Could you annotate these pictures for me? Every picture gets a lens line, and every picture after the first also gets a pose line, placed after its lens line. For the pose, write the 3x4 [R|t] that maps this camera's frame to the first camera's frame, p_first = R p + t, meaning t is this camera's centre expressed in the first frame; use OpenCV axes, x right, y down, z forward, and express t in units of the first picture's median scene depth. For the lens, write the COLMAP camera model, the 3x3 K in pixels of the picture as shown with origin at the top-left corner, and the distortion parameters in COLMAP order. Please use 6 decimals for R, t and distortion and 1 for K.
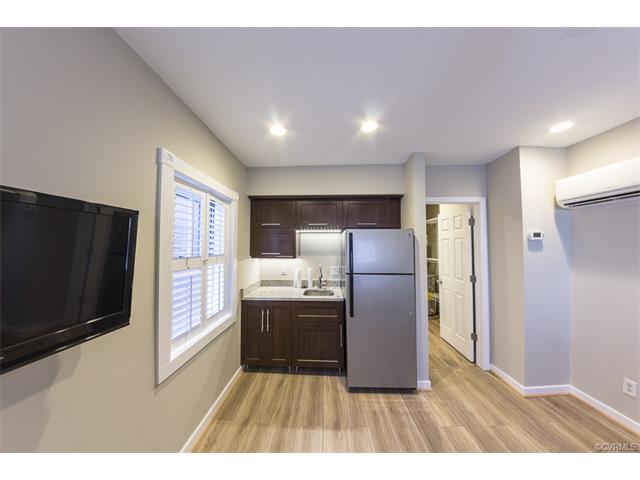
lens RADIAL K [[192.7, 0, 320.0], [0, 192.7, 240.0], [0, 0, 1]] dist [0.000412, -0.000039]
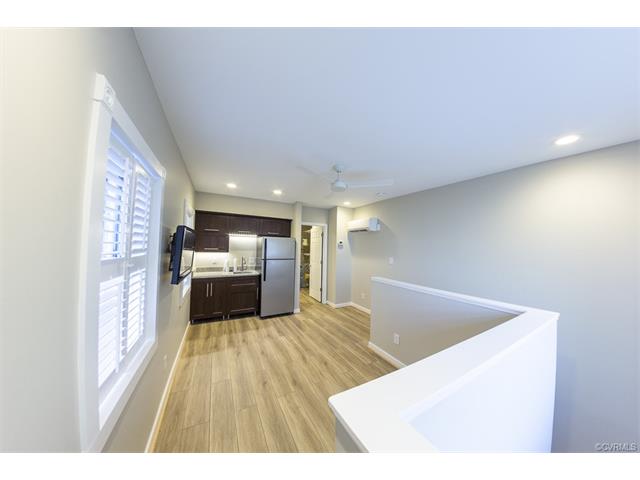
lens RADIAL K [[192.7, 0, 320.0], [0, 192.7, 240.0], [0, 0, 1]] dist [0.000412, -0.000039]
pose [[0.866246, 0.038397, 0.498140, -0.298586], [-0.036816, 0.999238, -0.013001, -0.014572], [-0.498260, -0.007078, 0.866999, -0.860681]]
